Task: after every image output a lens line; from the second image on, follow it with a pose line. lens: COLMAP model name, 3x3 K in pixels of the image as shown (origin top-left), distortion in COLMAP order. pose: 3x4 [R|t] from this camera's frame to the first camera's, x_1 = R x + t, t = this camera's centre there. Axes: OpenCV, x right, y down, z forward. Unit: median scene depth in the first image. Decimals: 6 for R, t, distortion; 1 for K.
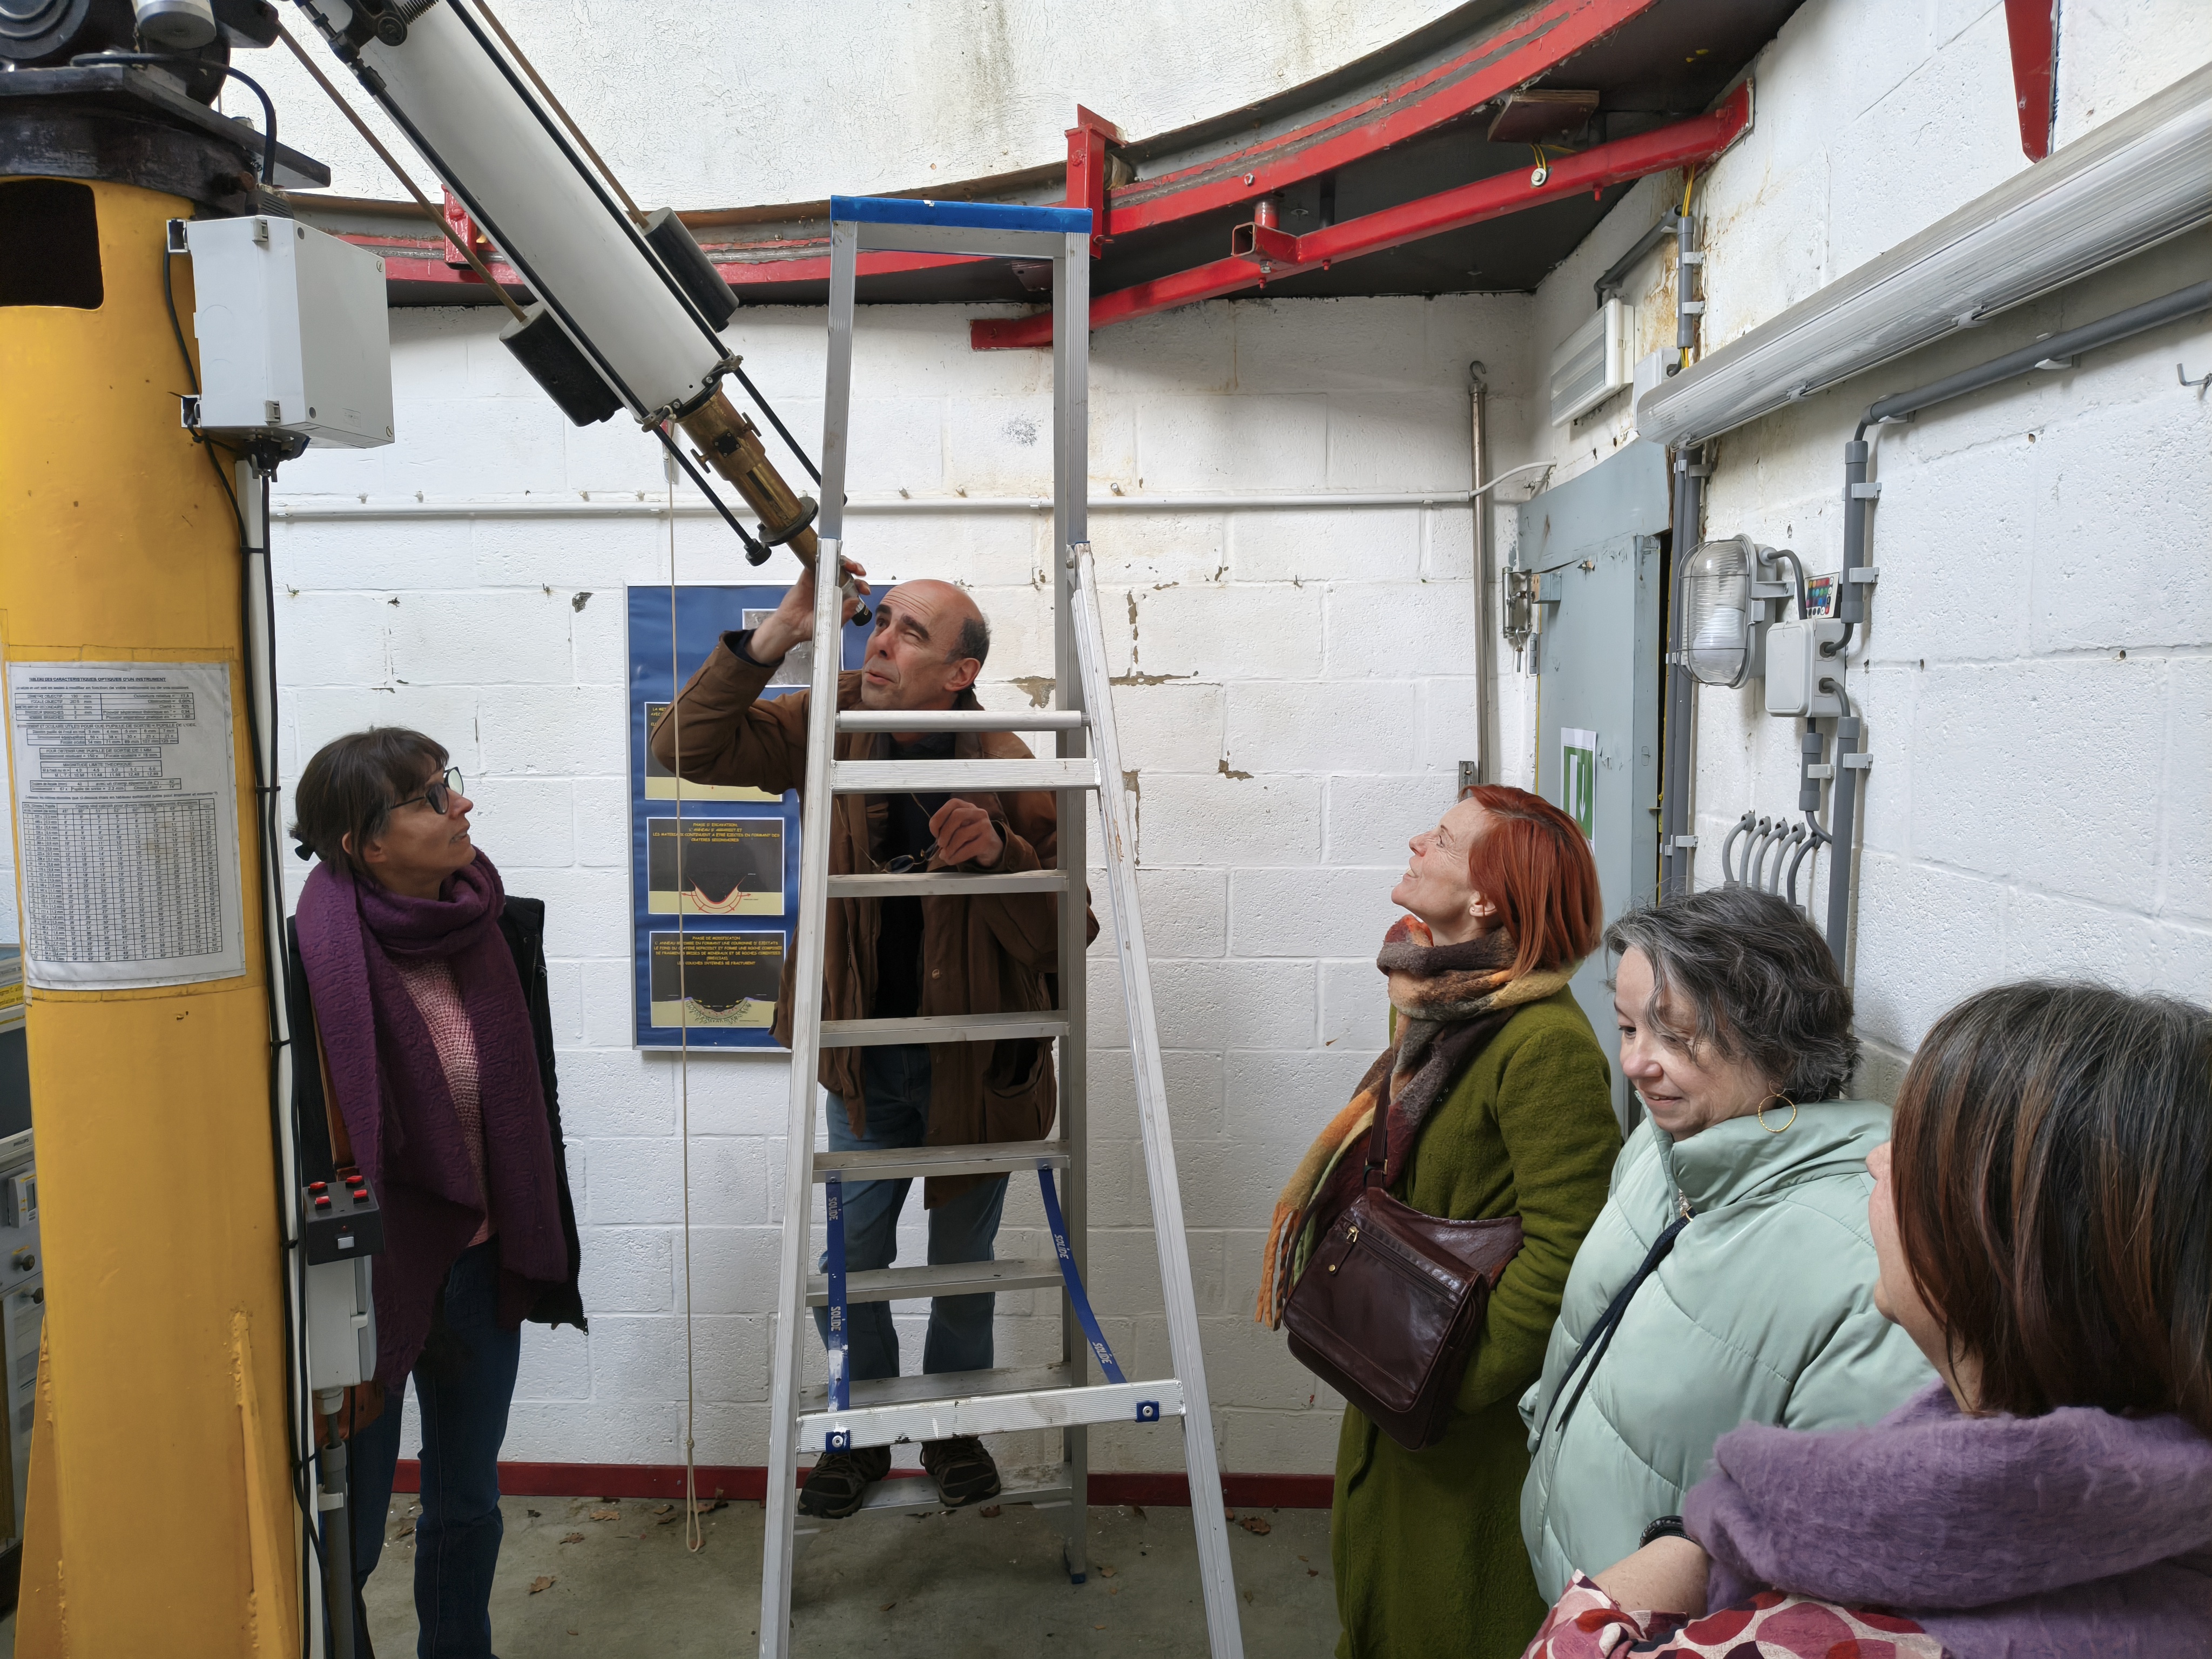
lens RADIAL K [[1533.8, 0, 1102.2], [0, 1533.8, 817.5], [0, 0, 1]] dist [0.047396, -0.054125]
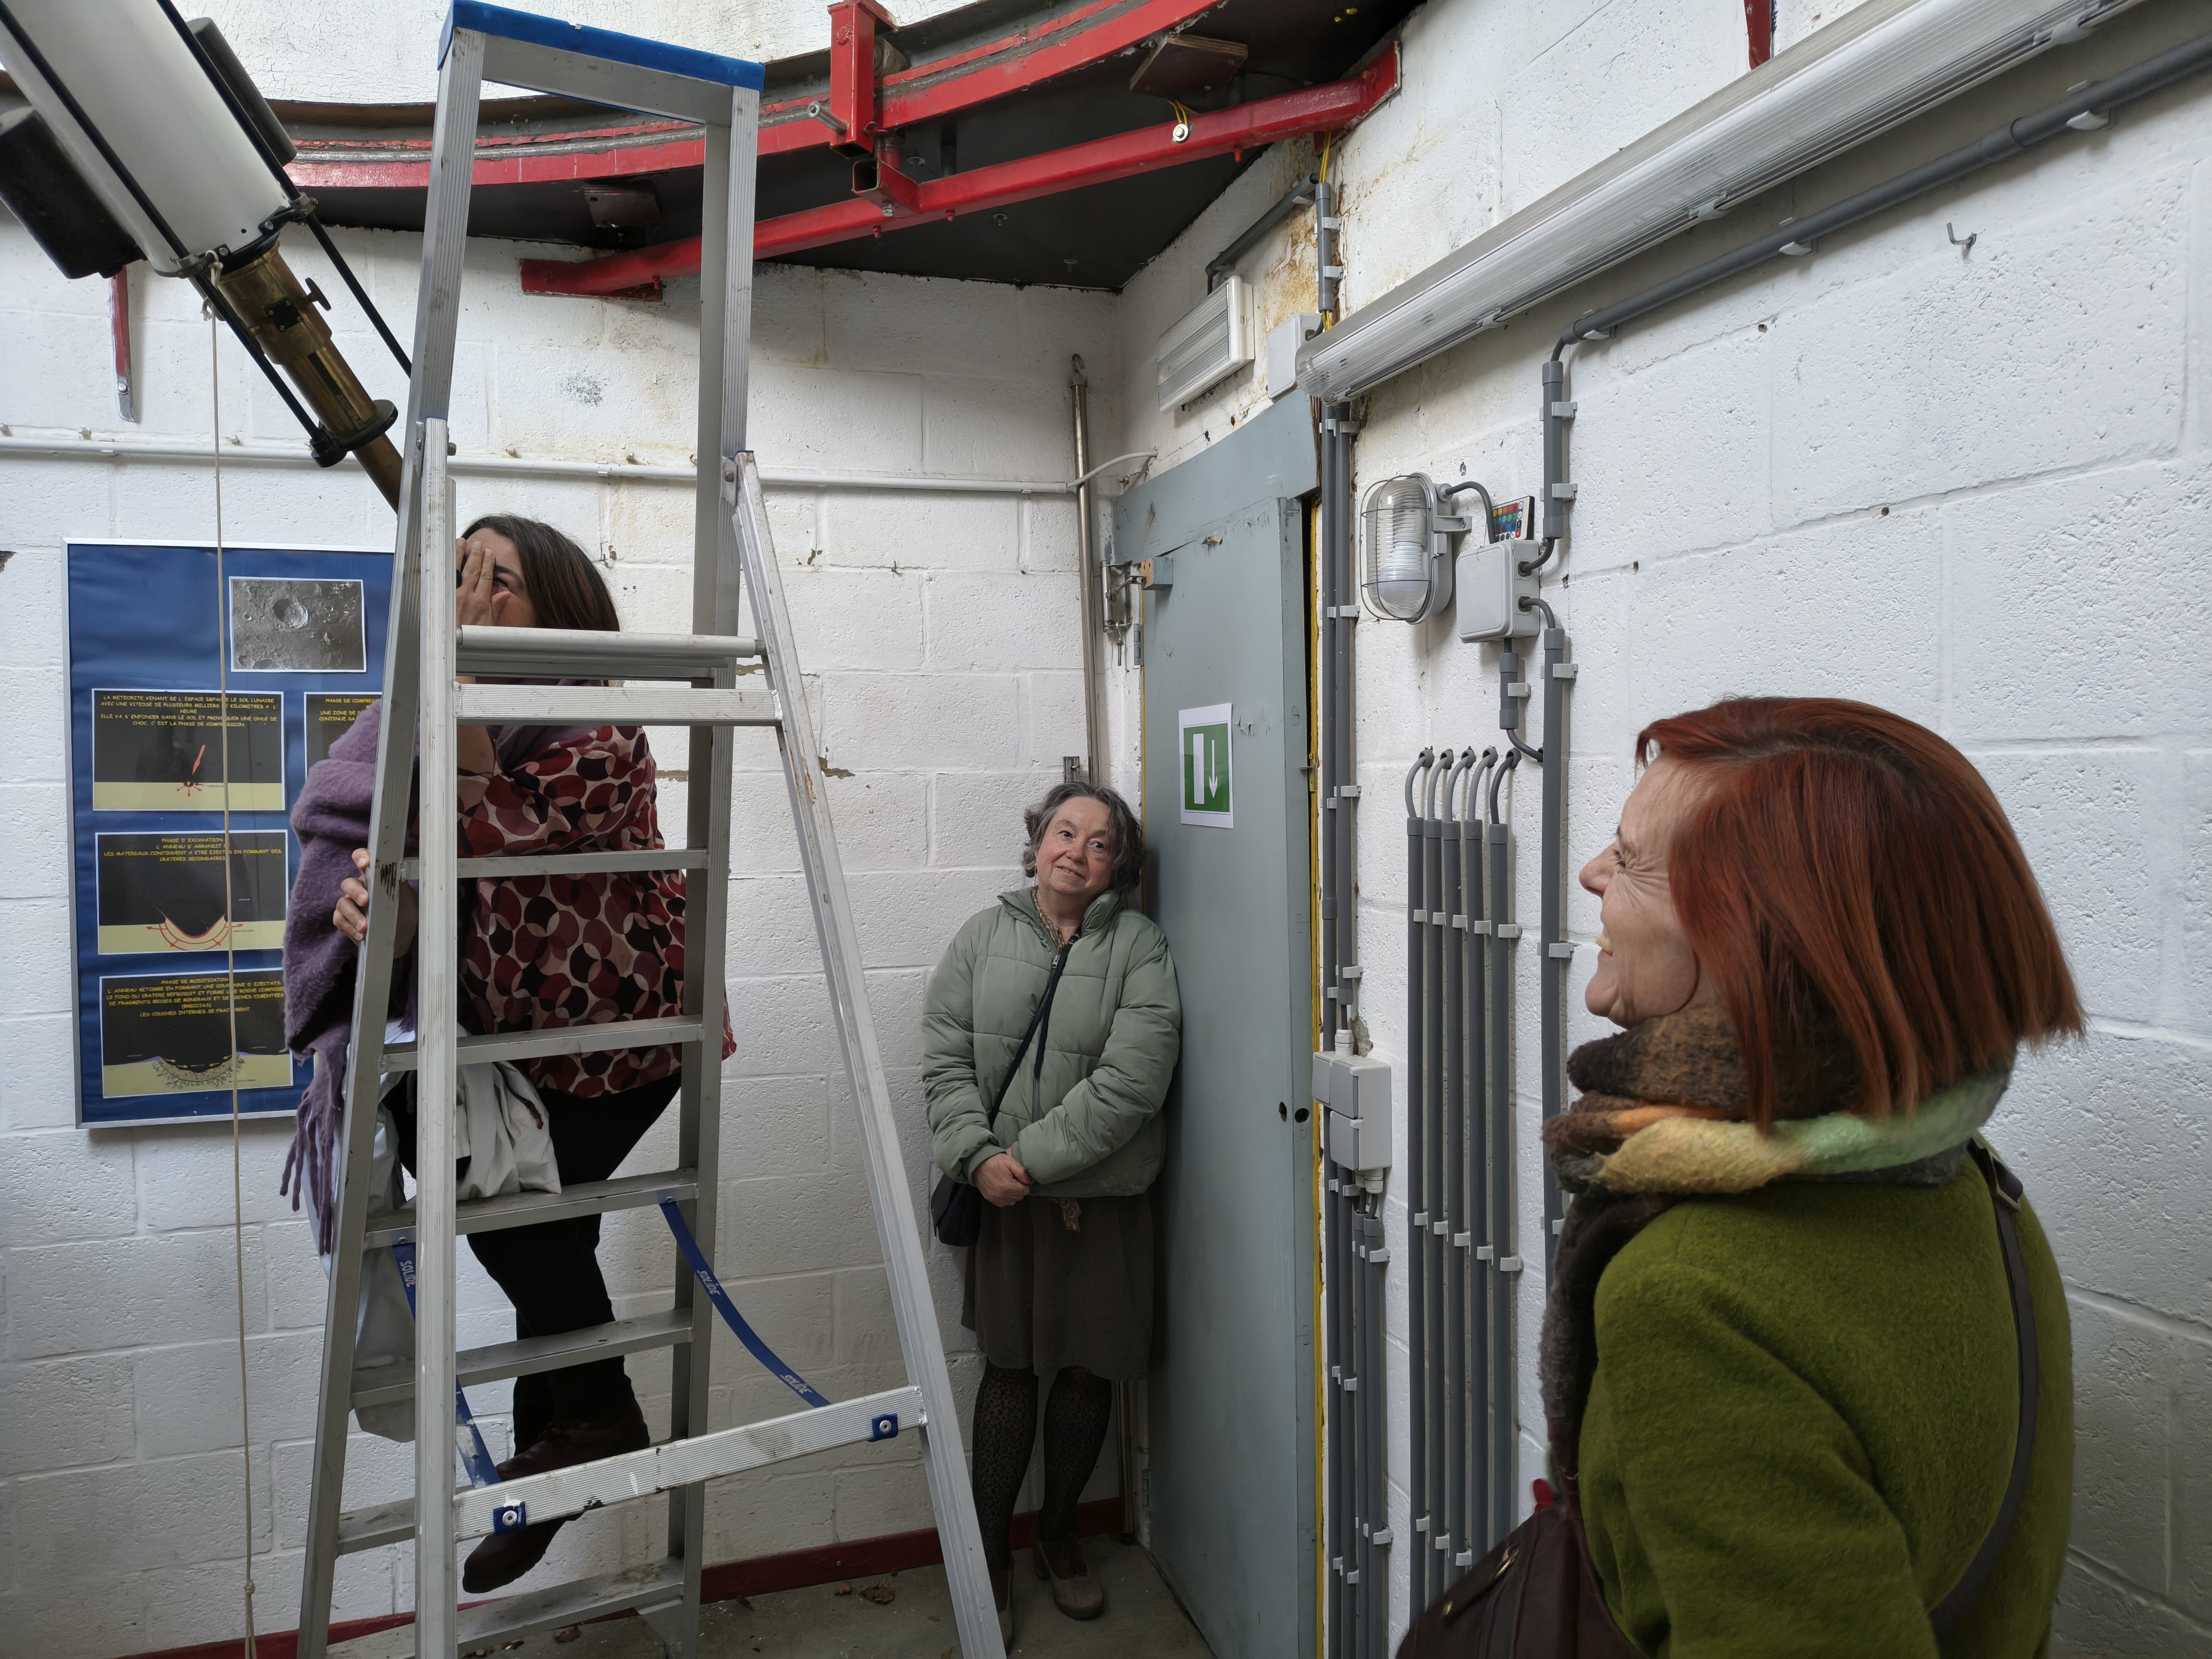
lens RADIAL K [[1533.8, 0, 1086.2], [0, 1533.8, 827.3], [0, 0, 1]] dist [0.047396, -0.054125]
pose [[0.942923, -0.018836, 0.332479, -0.108116], [0.036127, 0.998293, -0.045899, 0.071841], [-0.331047, 0.055291, 0.941993, 0.101707]]
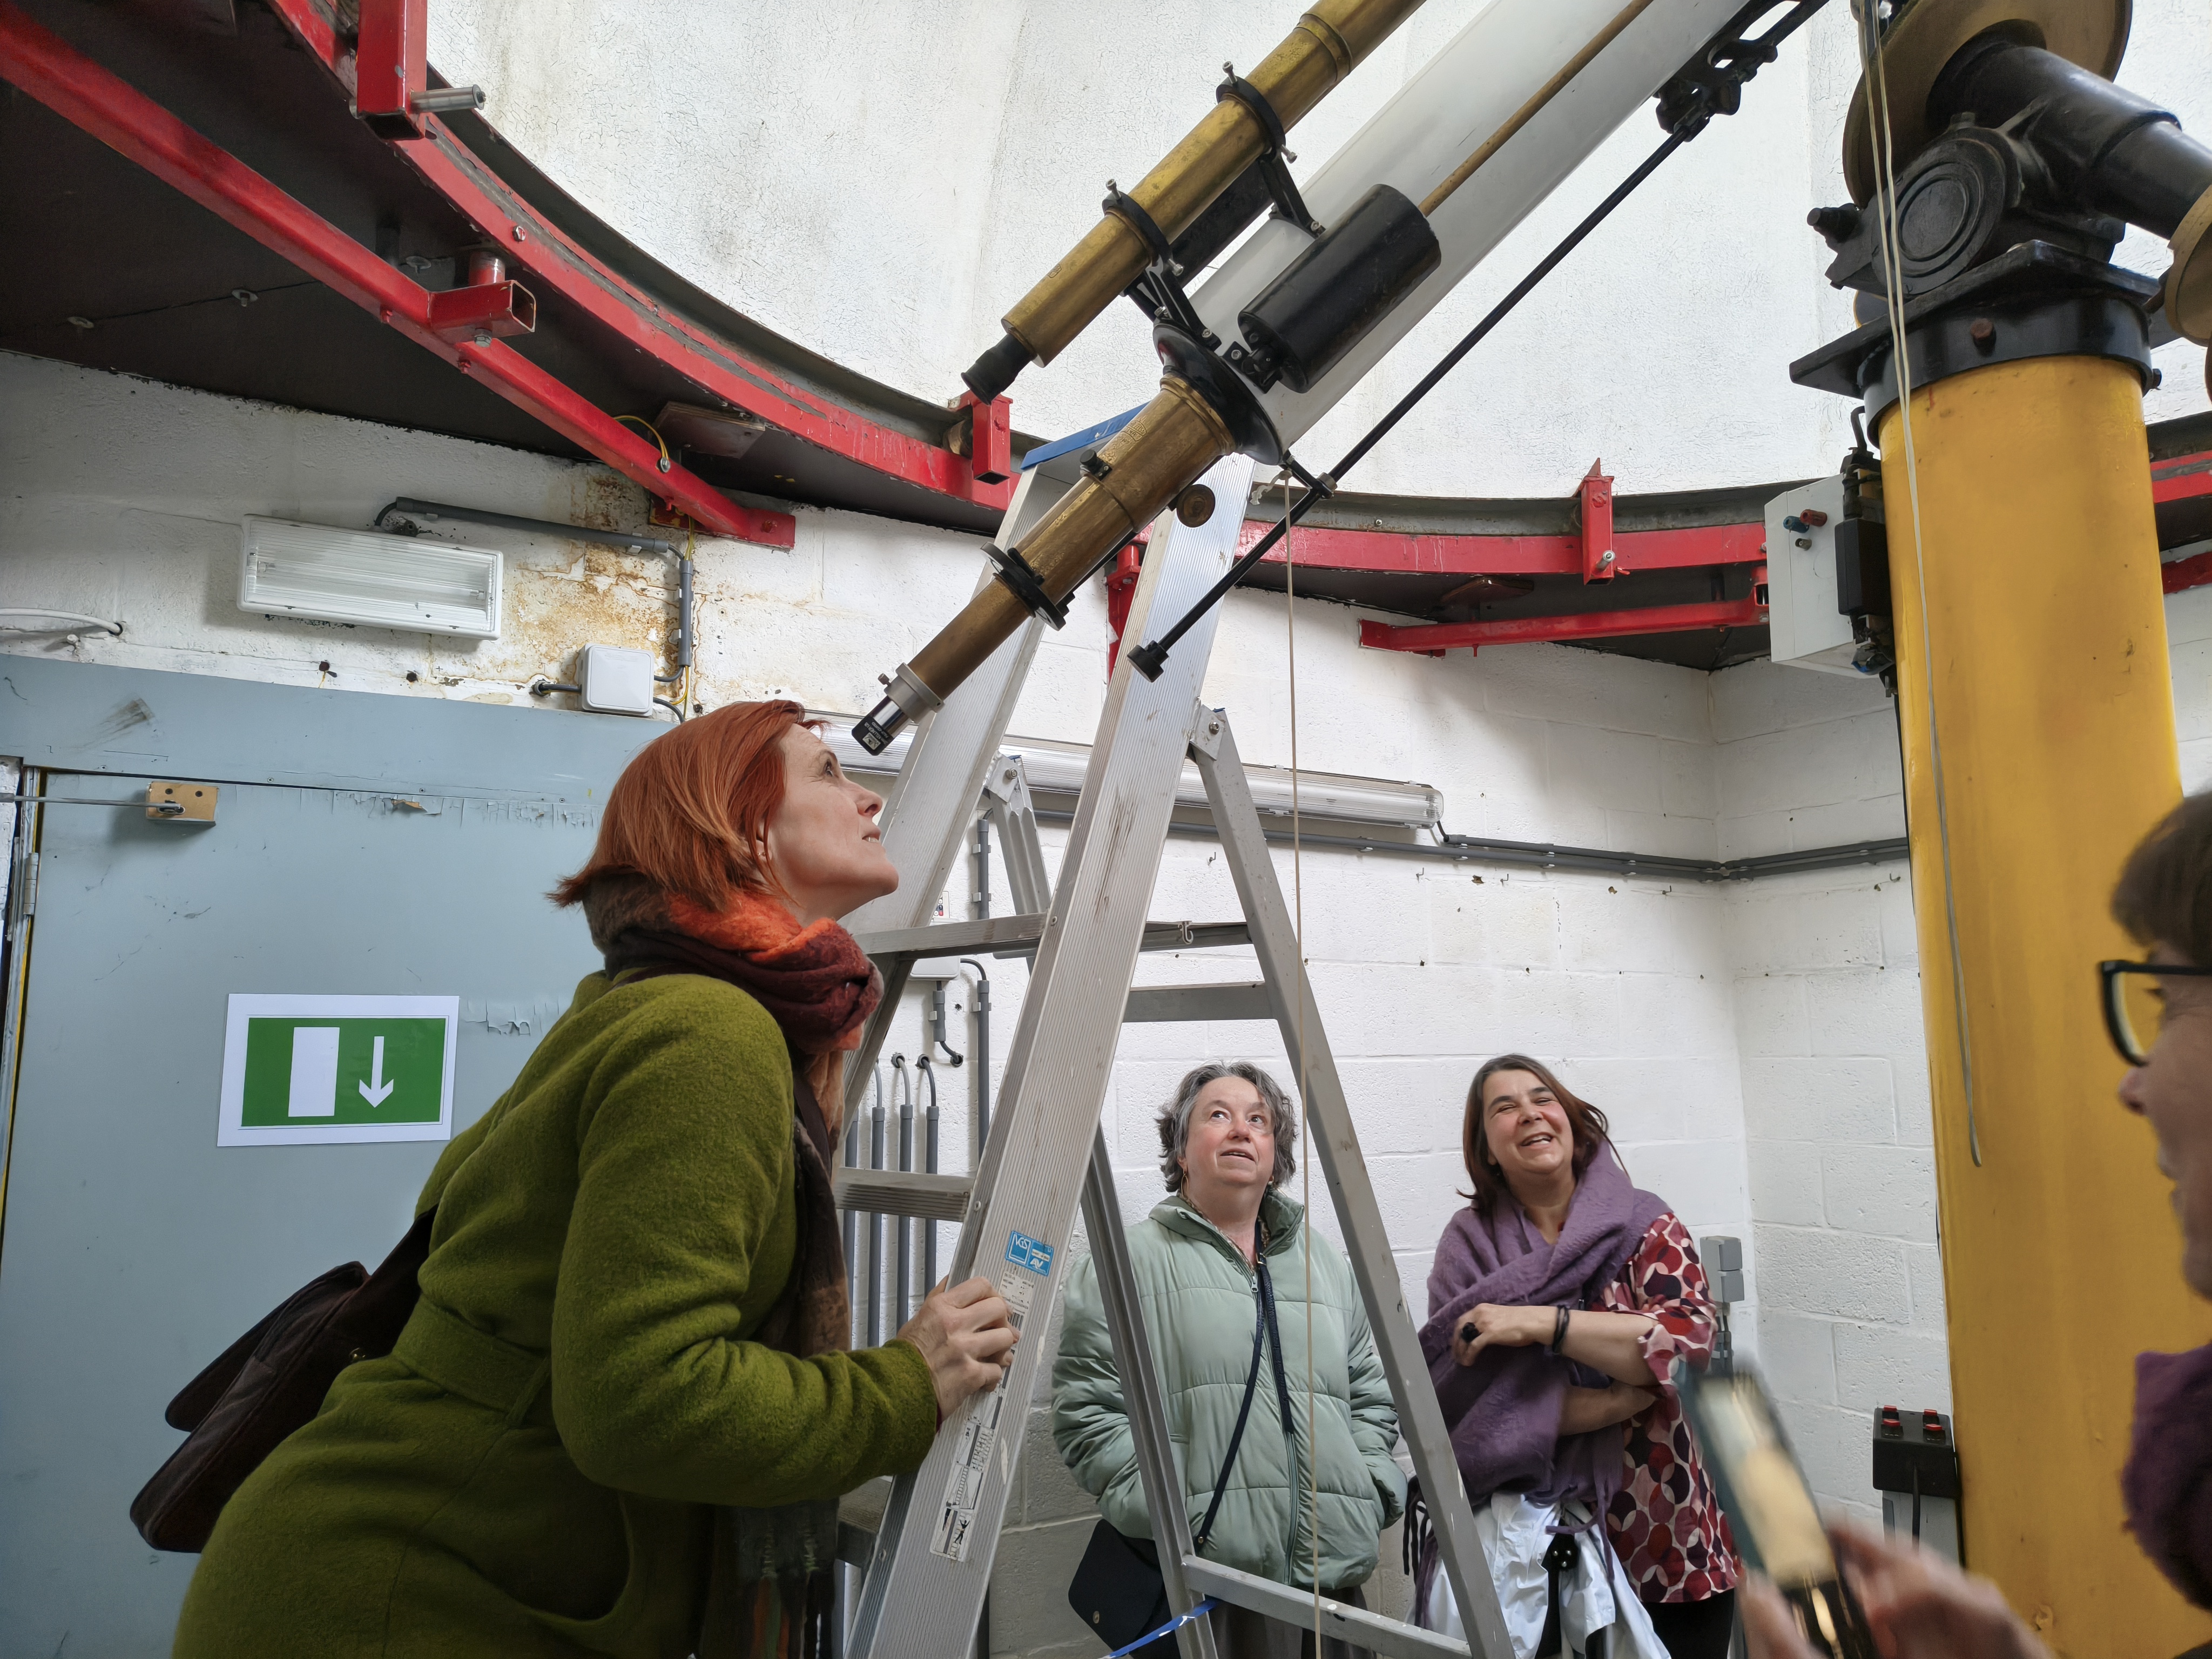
lens RADIAL K [[1533.8, 0, 1106.6], [0, 1533.8, 810.3], [0, 0, 1]] dist [0.047396, -0.054125]
pose [[-0.543814, 0.143996, 0.826760, -0.678090], [0.078602, 0.989578, -0.120652, -0.027062], [-0.835517, -0.000627, -0.549465, 1.251289]]
